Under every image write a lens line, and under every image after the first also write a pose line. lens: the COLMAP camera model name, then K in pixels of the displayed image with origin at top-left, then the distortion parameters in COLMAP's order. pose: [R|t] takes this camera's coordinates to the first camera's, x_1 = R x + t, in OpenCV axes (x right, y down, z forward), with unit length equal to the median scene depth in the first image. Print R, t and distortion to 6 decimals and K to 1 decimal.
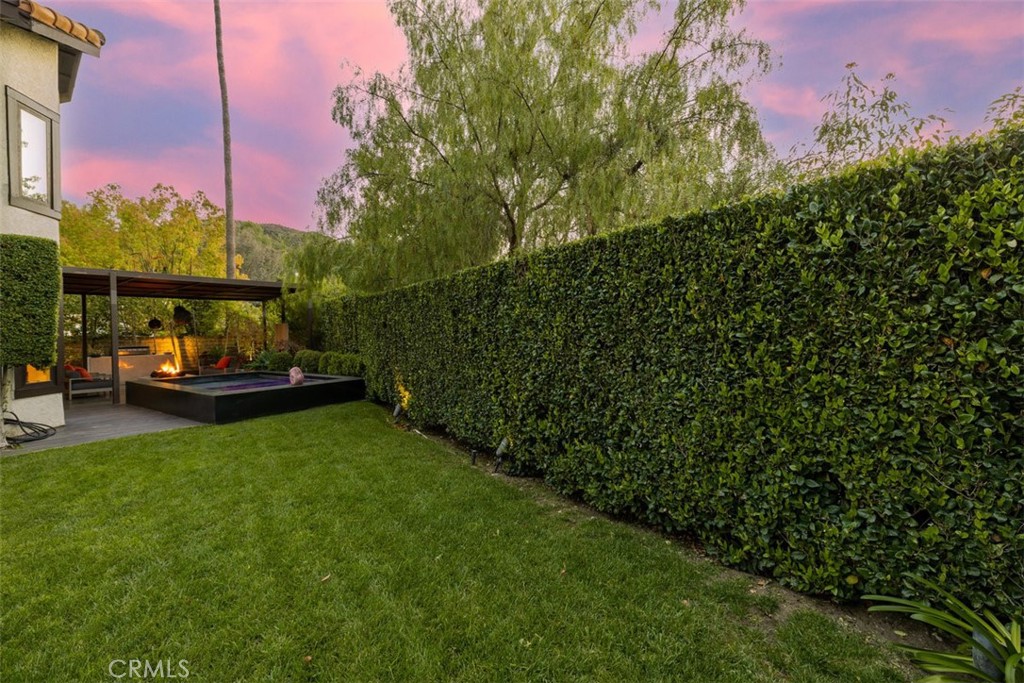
lens RADIAL K [[437.2, 0, 512.0], [0, 437.2, 341.5], [0, 0, 1]] dist [-0.022071, -0.000034]
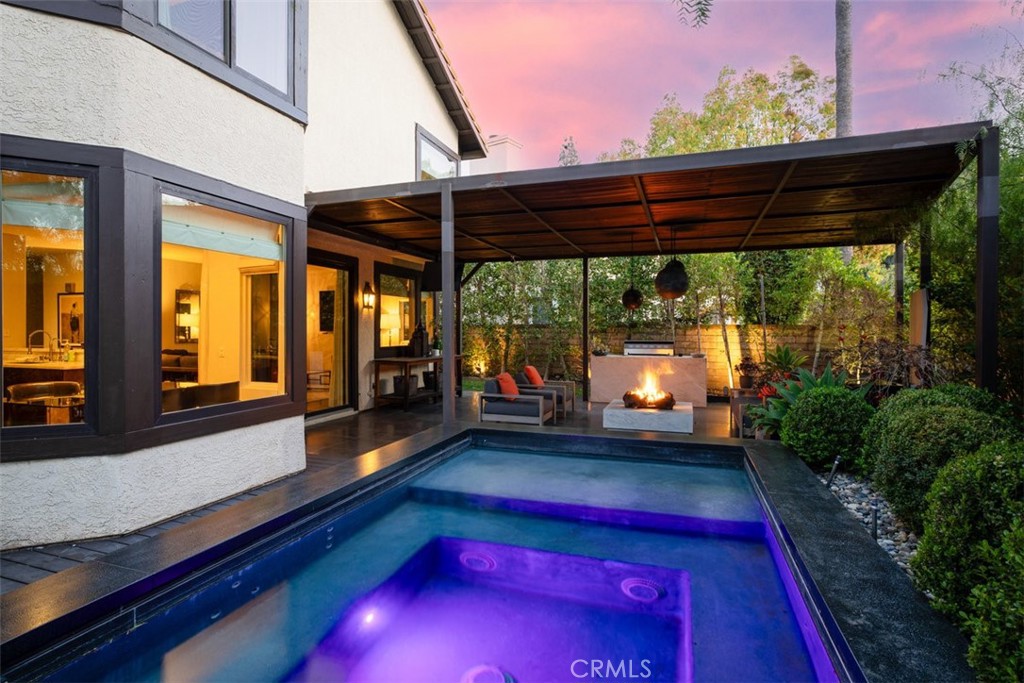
lens RADIAL K [[523.5, 0, 511.4], [0, 523.5, 324.9], [0, 0, 1]] dist [-0.001110, -0.000114]
pose [[0.248085, 0.003386, -0.968732, -0.195050], [-0.035181, 0.999366, -0.005517, 0.001327], [0.968099, 0.035450, 0.248047, 0.557295]]
